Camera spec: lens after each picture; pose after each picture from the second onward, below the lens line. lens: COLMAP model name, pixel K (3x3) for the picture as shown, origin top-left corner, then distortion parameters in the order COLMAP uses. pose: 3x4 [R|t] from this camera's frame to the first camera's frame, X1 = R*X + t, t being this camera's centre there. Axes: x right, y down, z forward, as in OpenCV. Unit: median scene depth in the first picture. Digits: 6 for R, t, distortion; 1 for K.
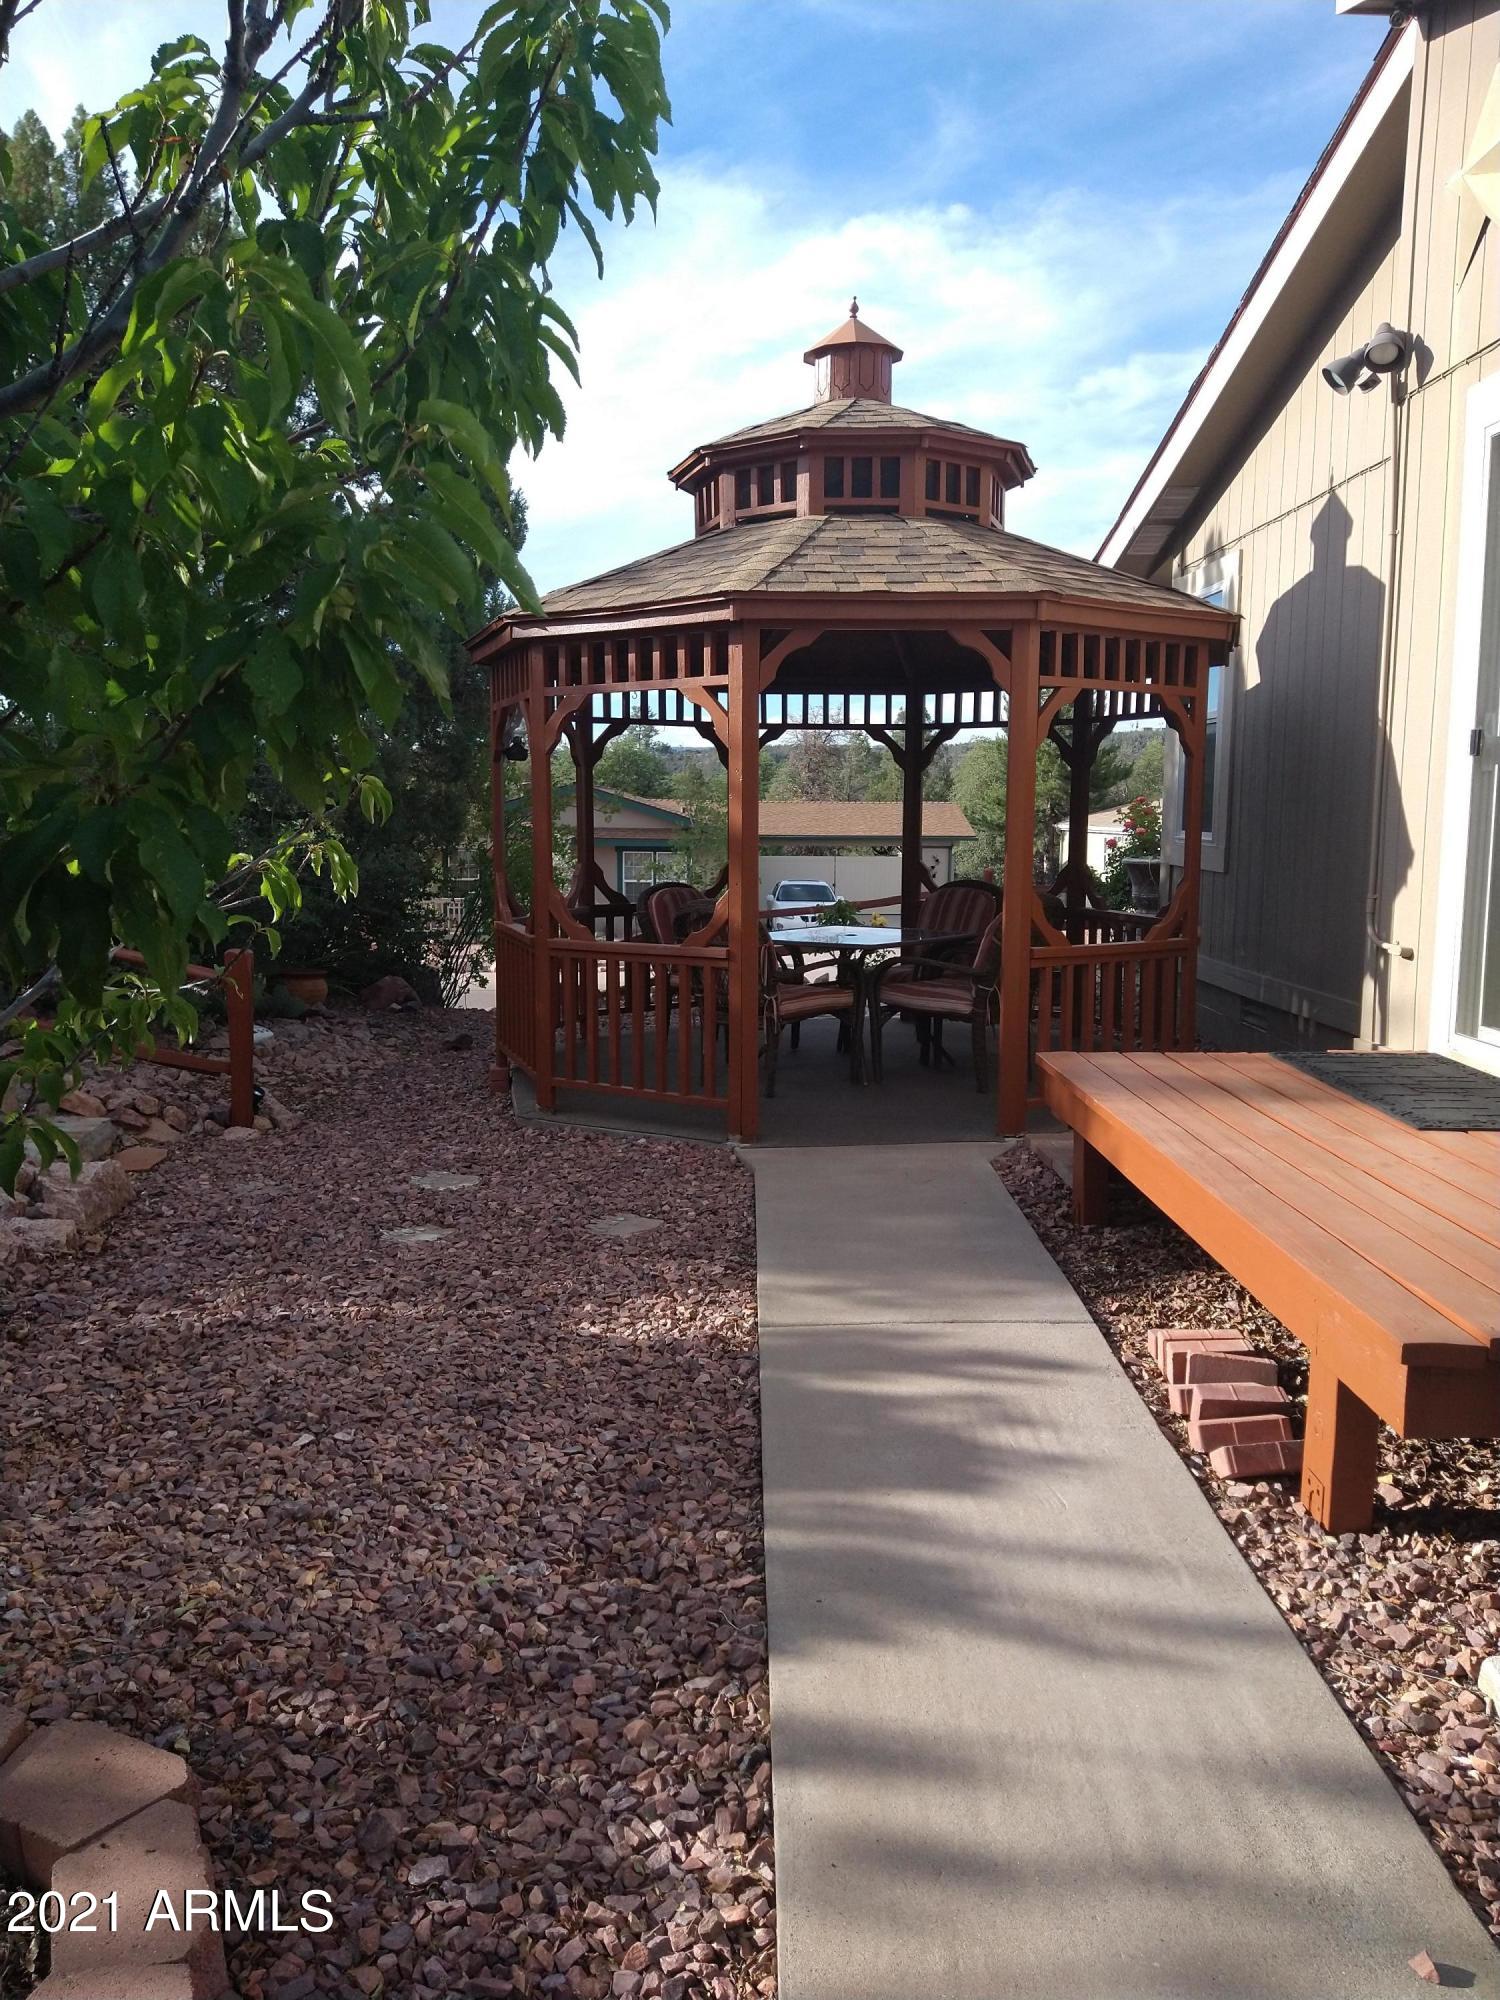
lens RADIAL K [[1492.6, 0, 742.7], [0, 1492.6, 1002.3], [0, 0, 1]] dist [0.112887, -0.163618]
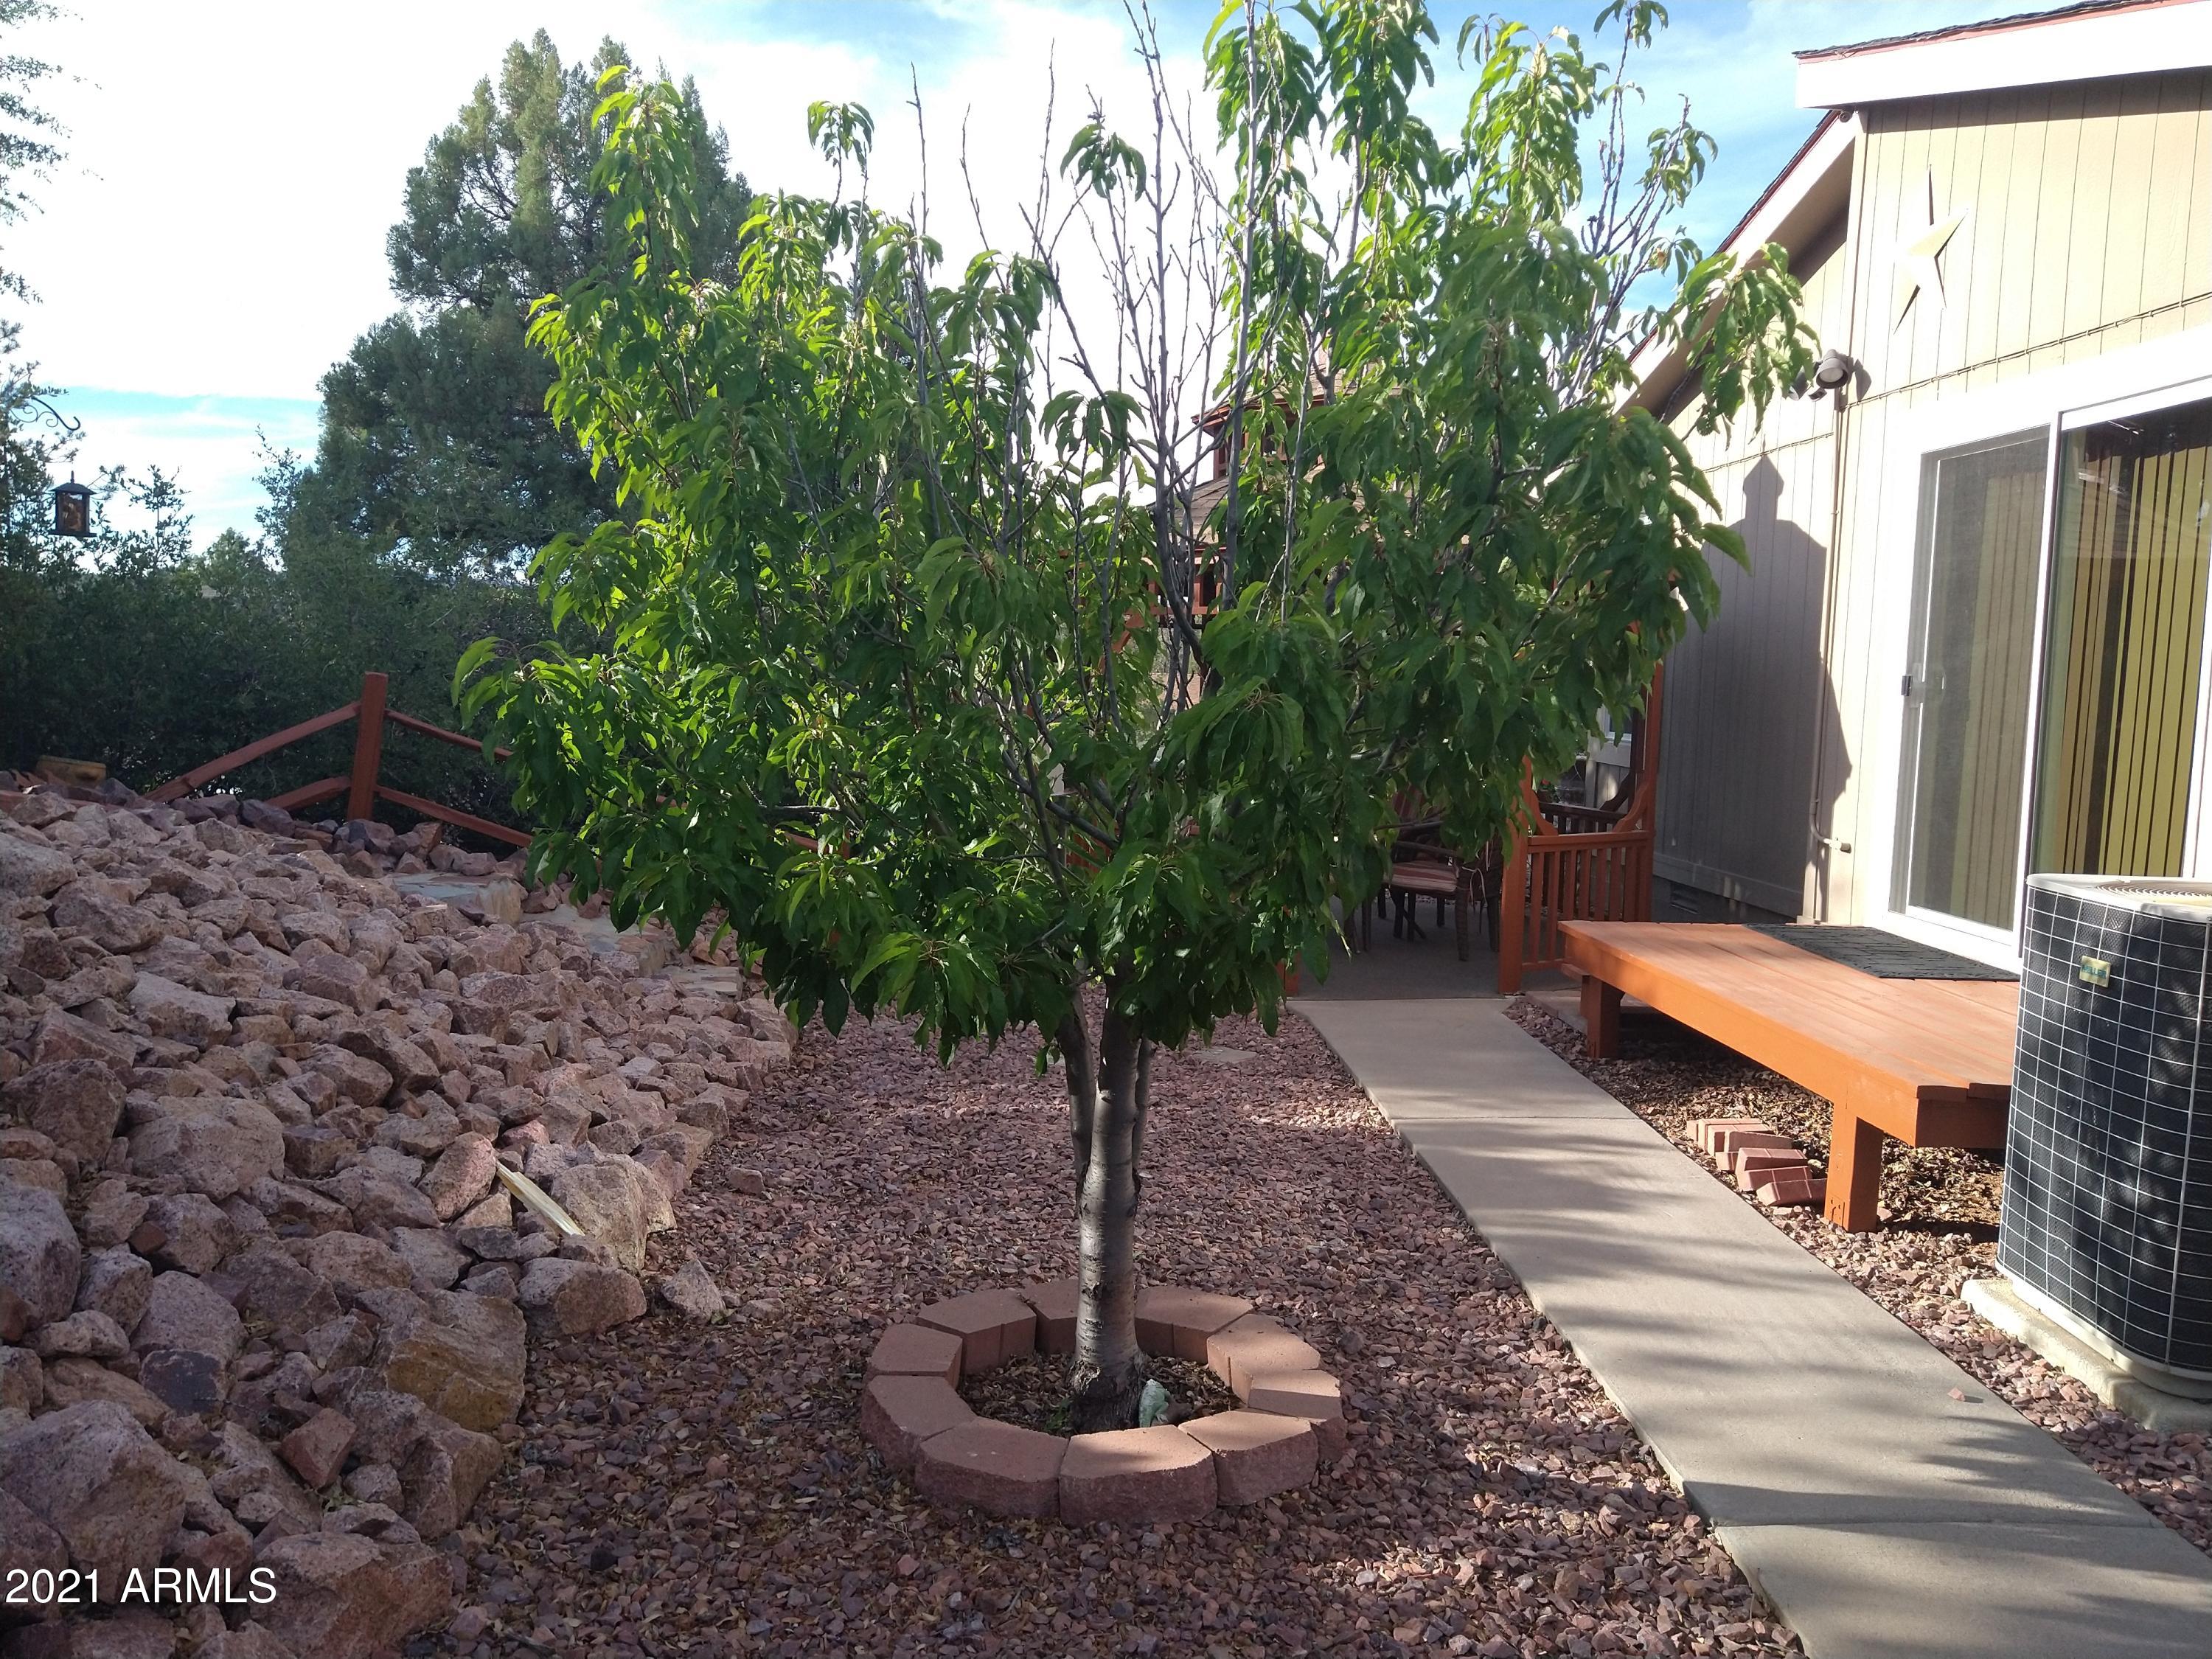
lens RADIAL K [[1650.9, 0, 1106.0], [0, 1650.9, 829.5], [0, 0, 1]] dist [0.112887, -0.163618]
pose [[0.998553, 0.018996, 0.050312, -0.372869], [-0.017317, 0.999285, -0.033615, 0.015941], [-0.050914, 0.032695, 0.998168, -0.540287]]
